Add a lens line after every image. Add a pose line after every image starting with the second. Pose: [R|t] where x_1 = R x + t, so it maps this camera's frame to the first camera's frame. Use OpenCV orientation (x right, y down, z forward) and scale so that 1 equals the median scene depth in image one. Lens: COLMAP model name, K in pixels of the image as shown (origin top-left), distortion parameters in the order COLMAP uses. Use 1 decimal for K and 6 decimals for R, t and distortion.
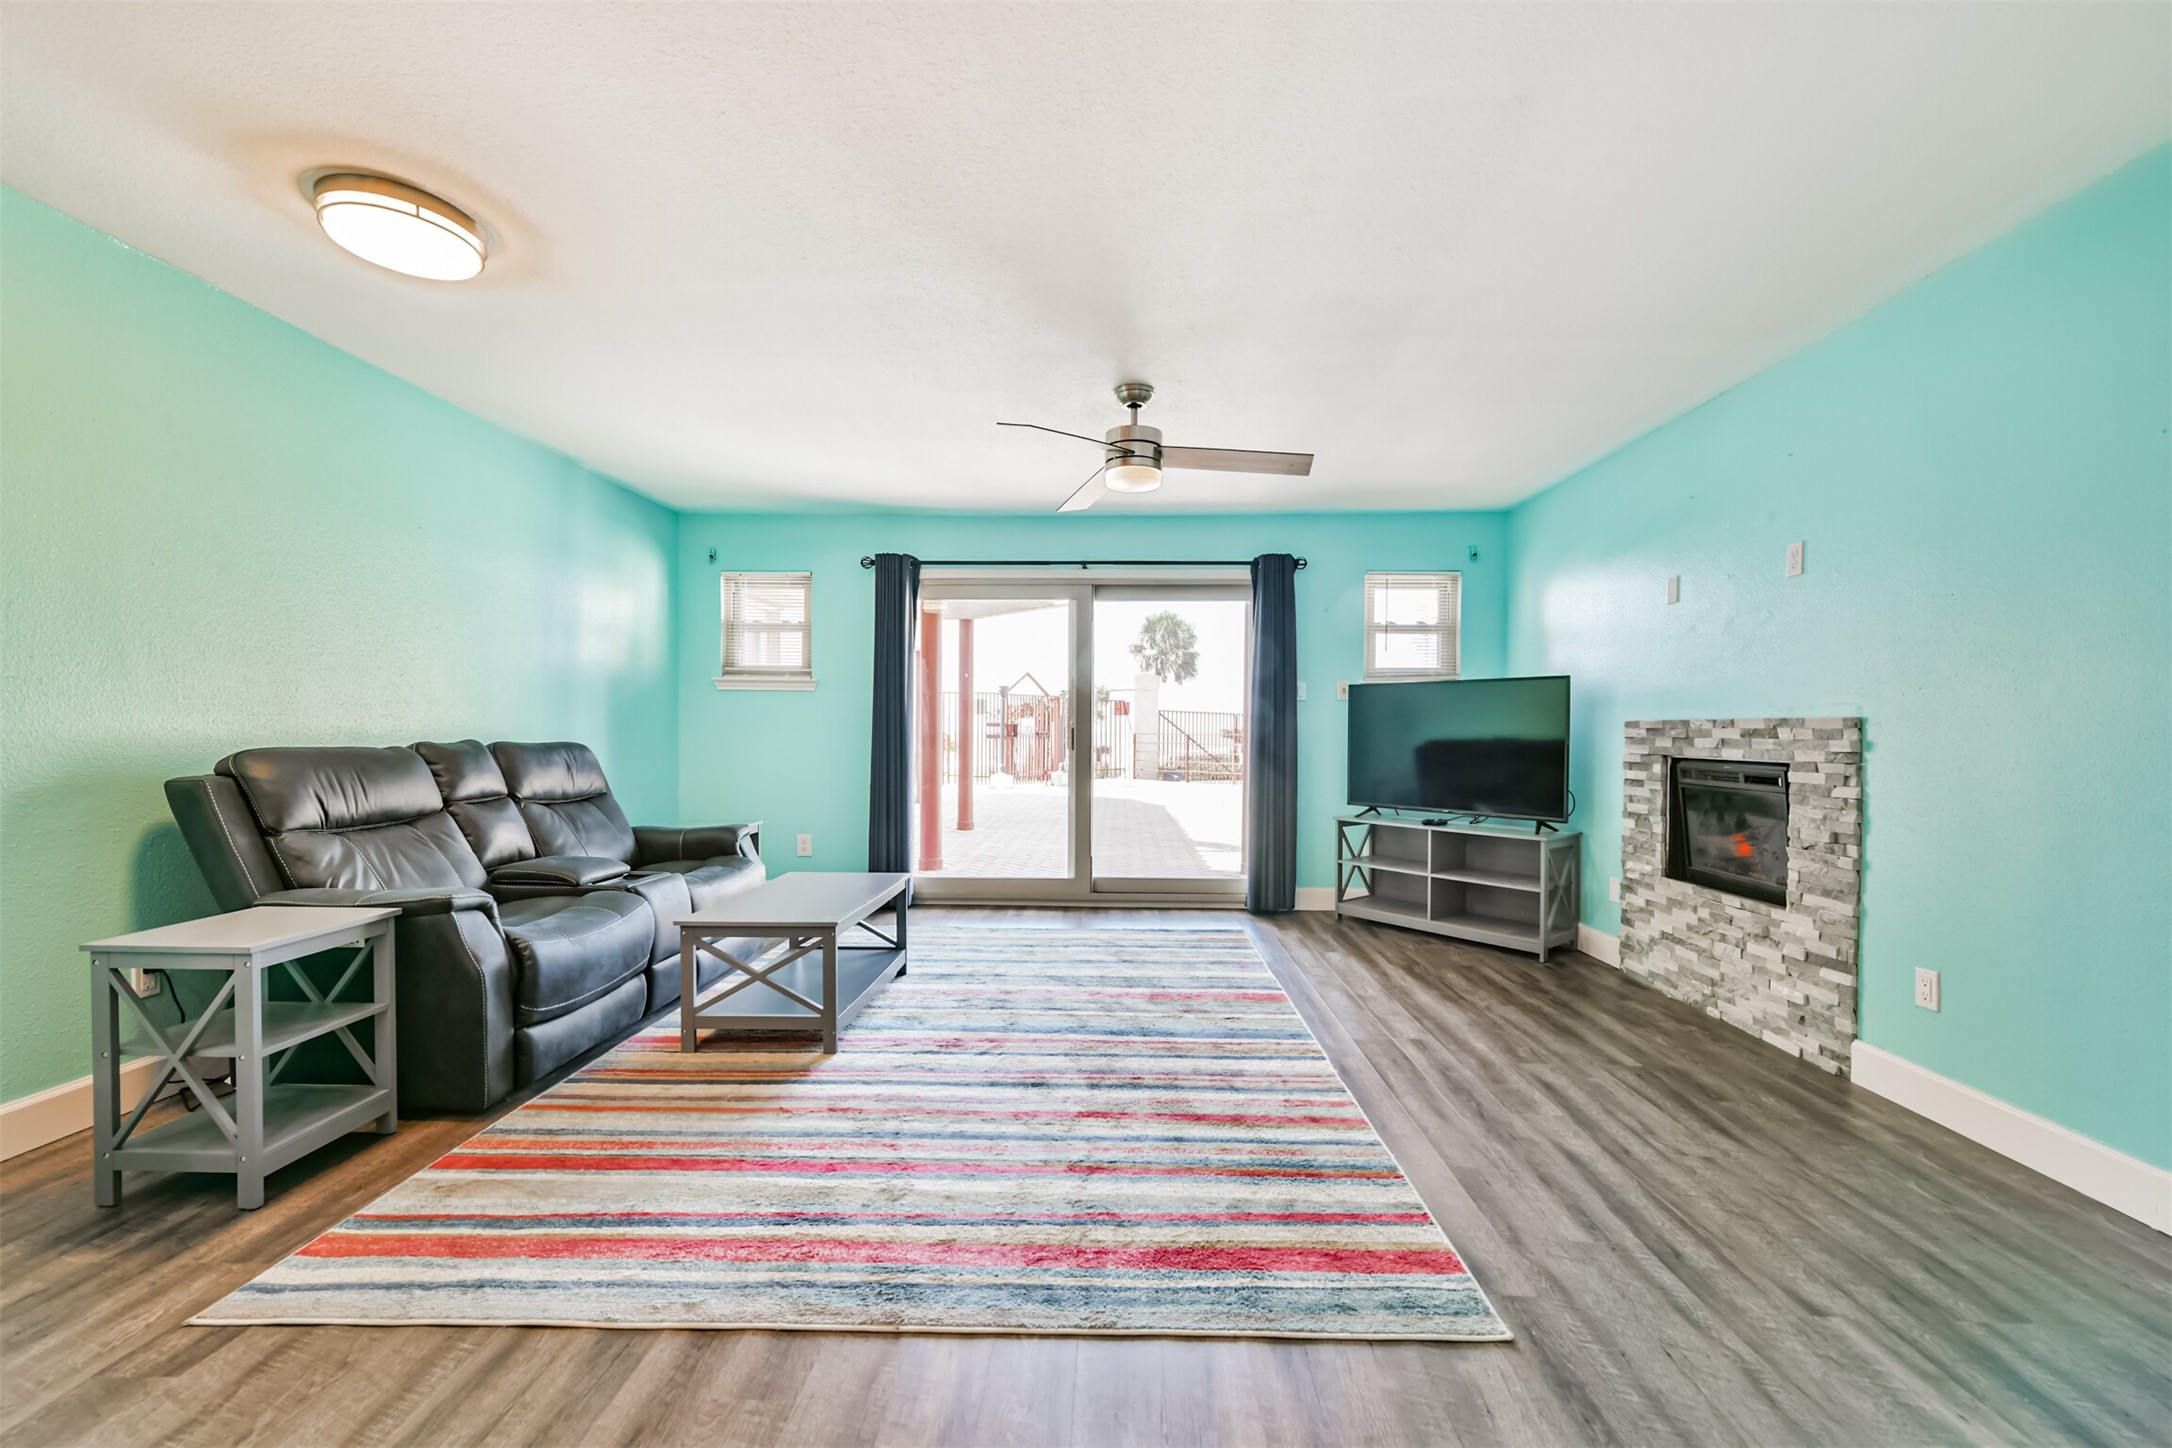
lens RADIAL K [[860.3, 0, 1091.0], [0, 860.3, 745.8], [0, 0, 1]] dist [0.007873, 0.000123]
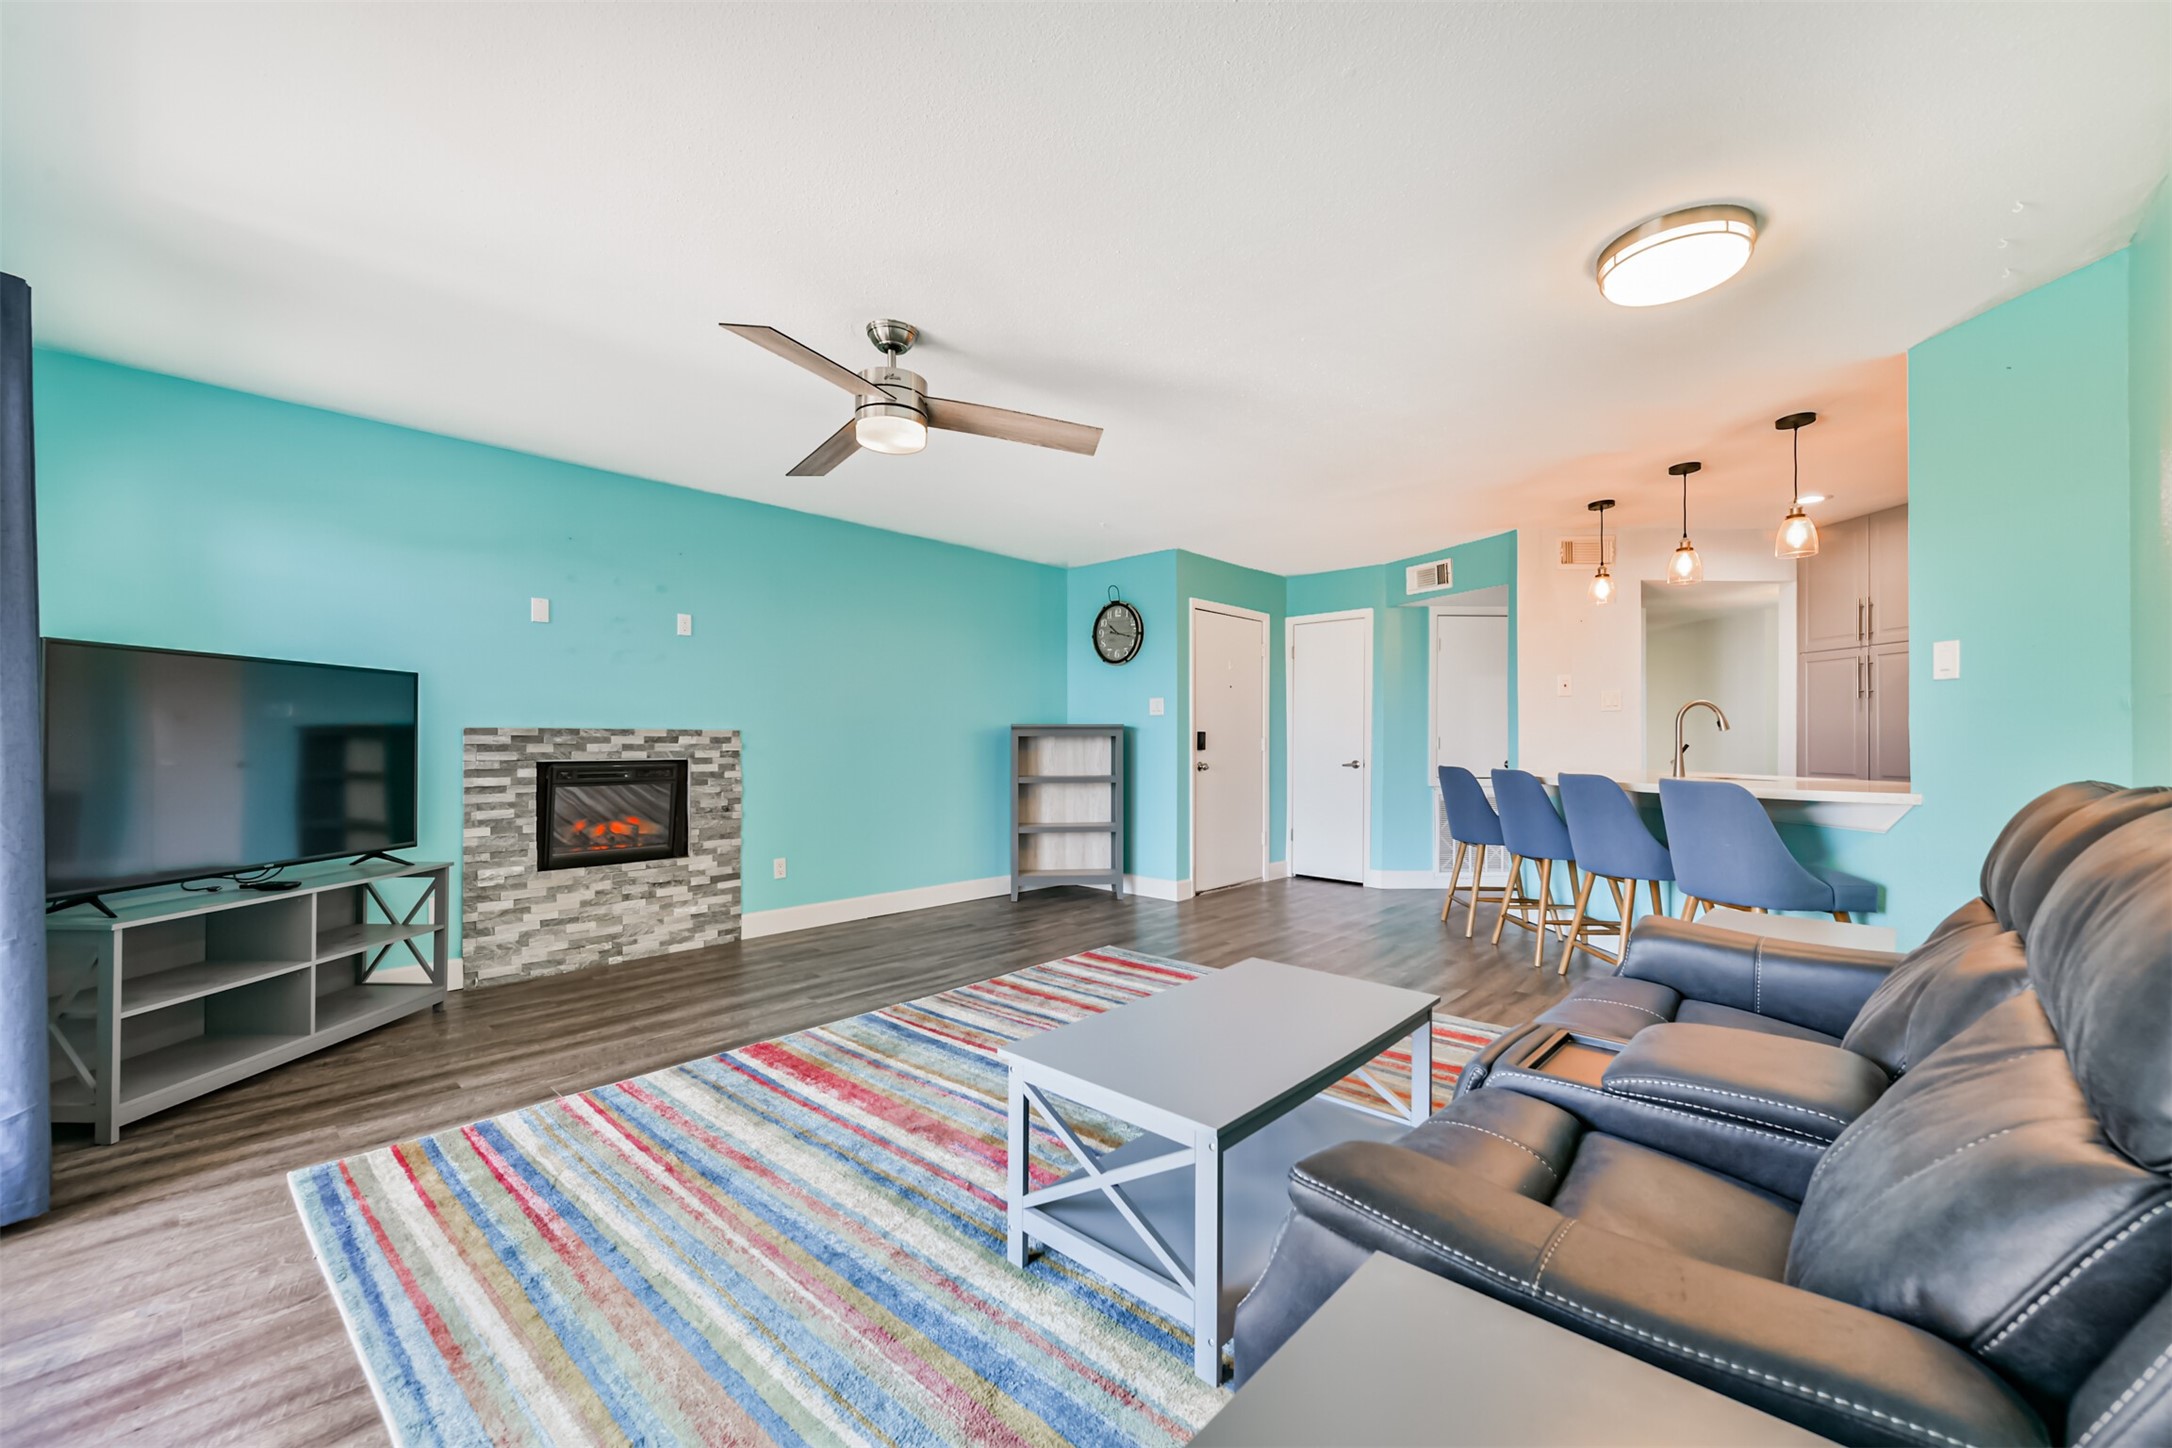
lens RADIAL K [[860.3, 0, 1091.0], [0, 860.3, 745.8], [0, 0, 1]] dist [0.007873, 0.000123]
pose [[-0.759621, -0.012616, 0.650243, -0.700668], [0.005546, 0.999650, 0.025874, -0.038435], [-0.650342, 0.023260, -0.759285, 1.671533]]
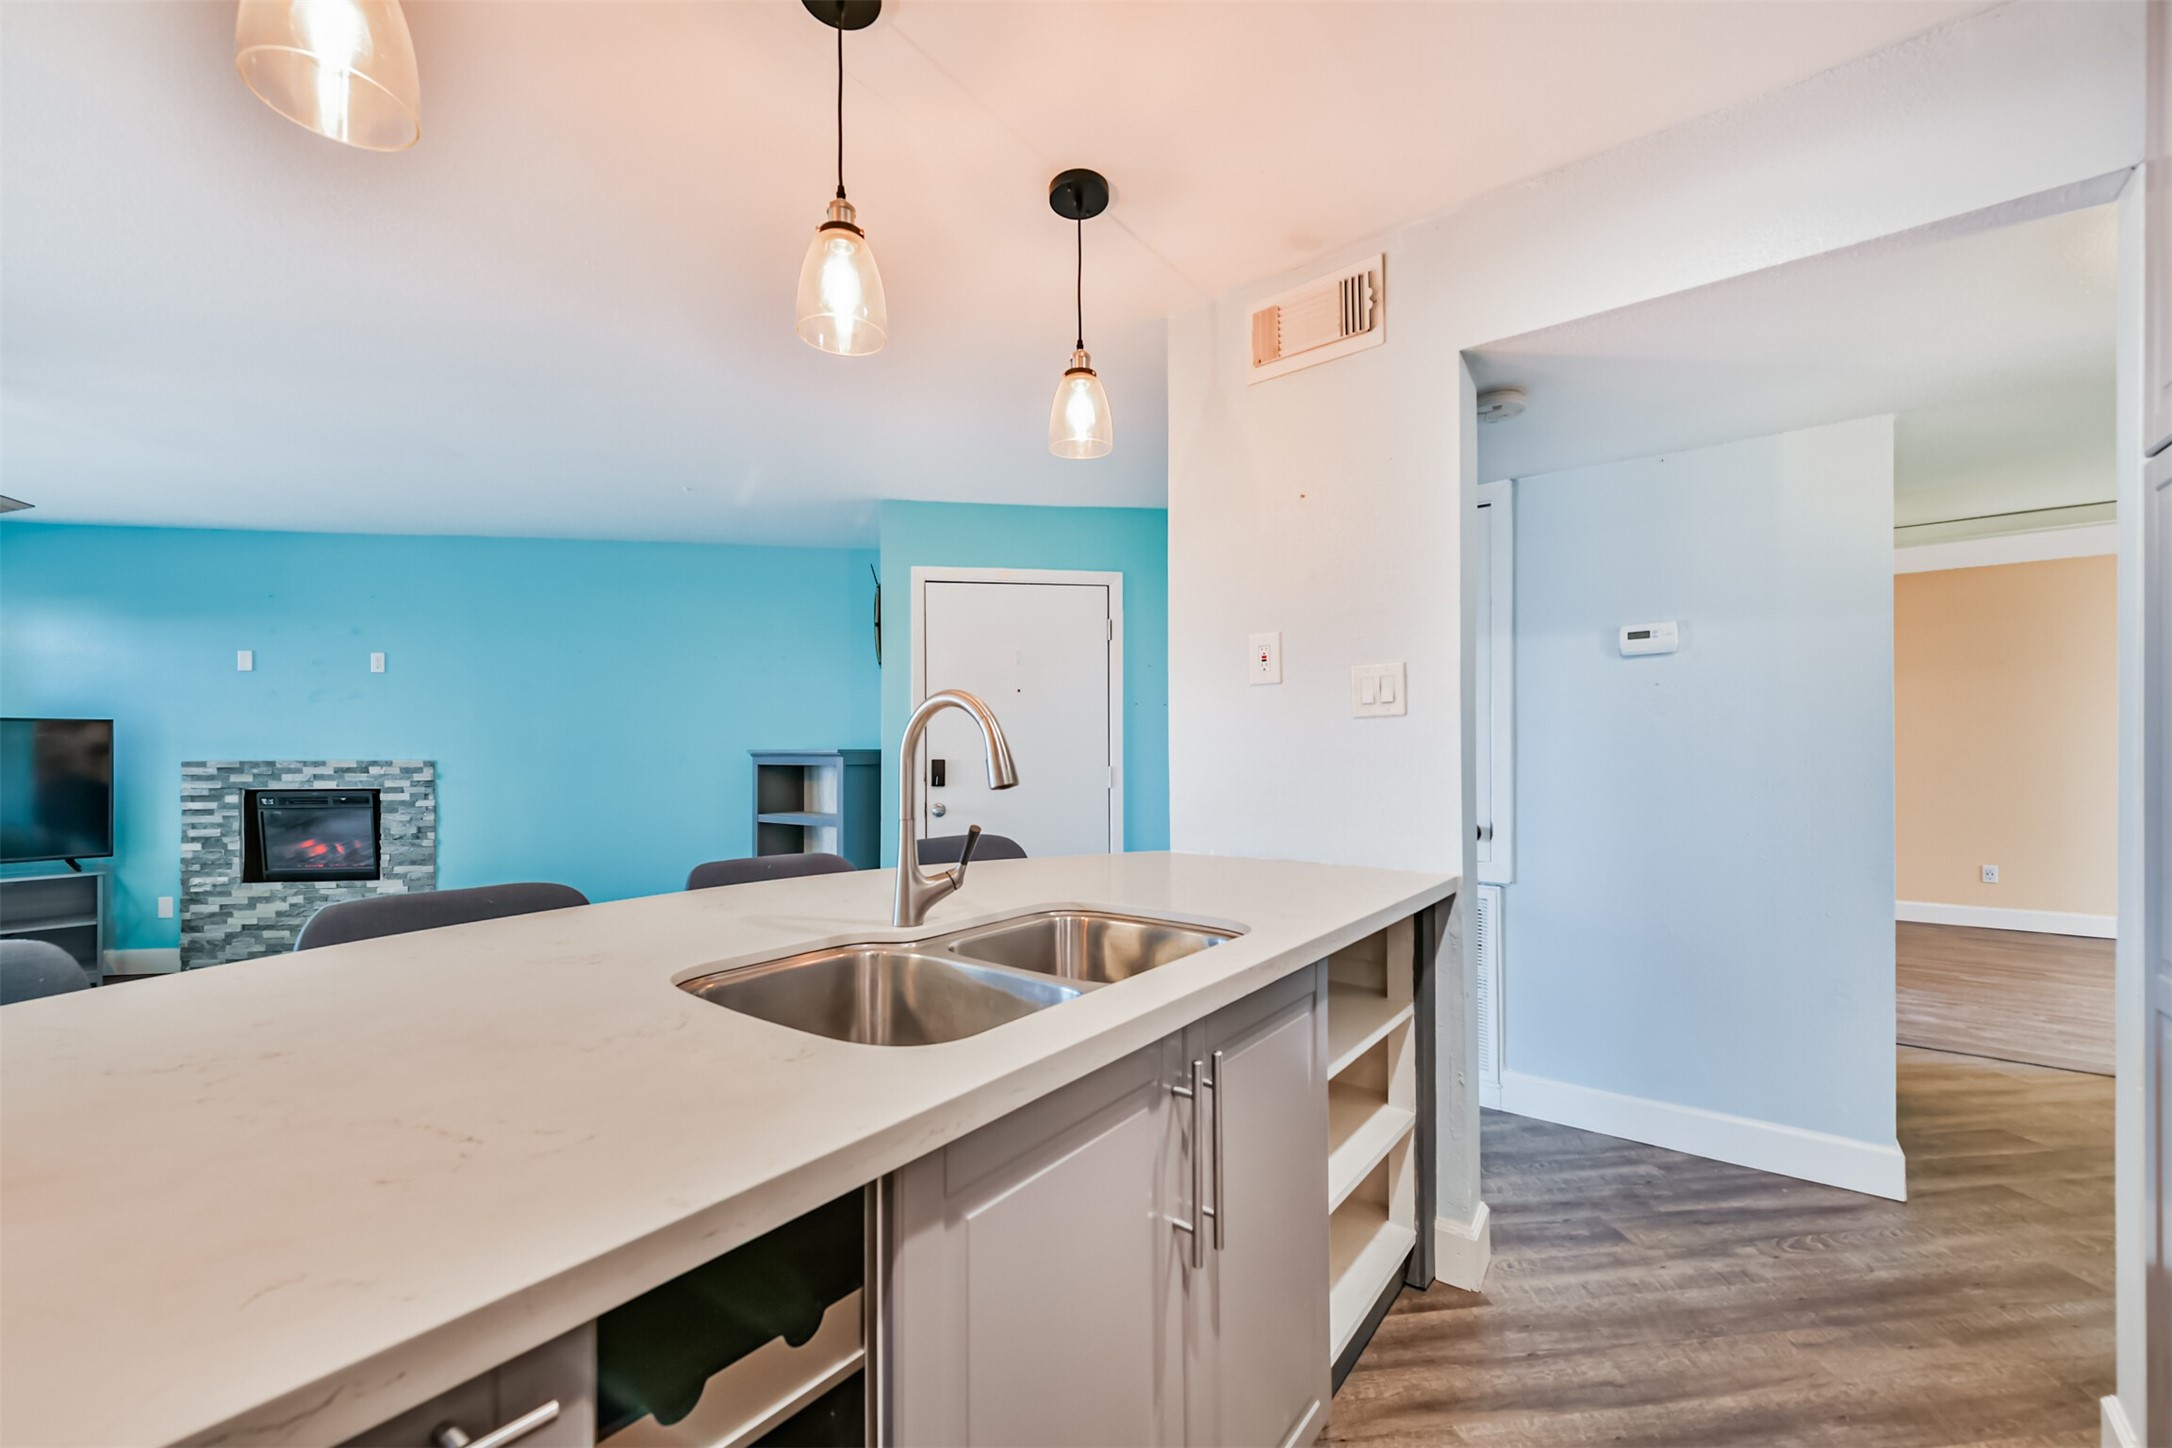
lens RADIAL K [[846.7, 0, 1091.2], [0, 846.7, 749.5], [0, 0, 1]] dist [0.001668, 0.000096]
pose [[-0.169341, -0.006438, 0.985536, -0.966832], [0.018826, 0.999775, 0.009766, -0.042819], [-0.985378, 0.020207, -0.169182, -0.041618]]
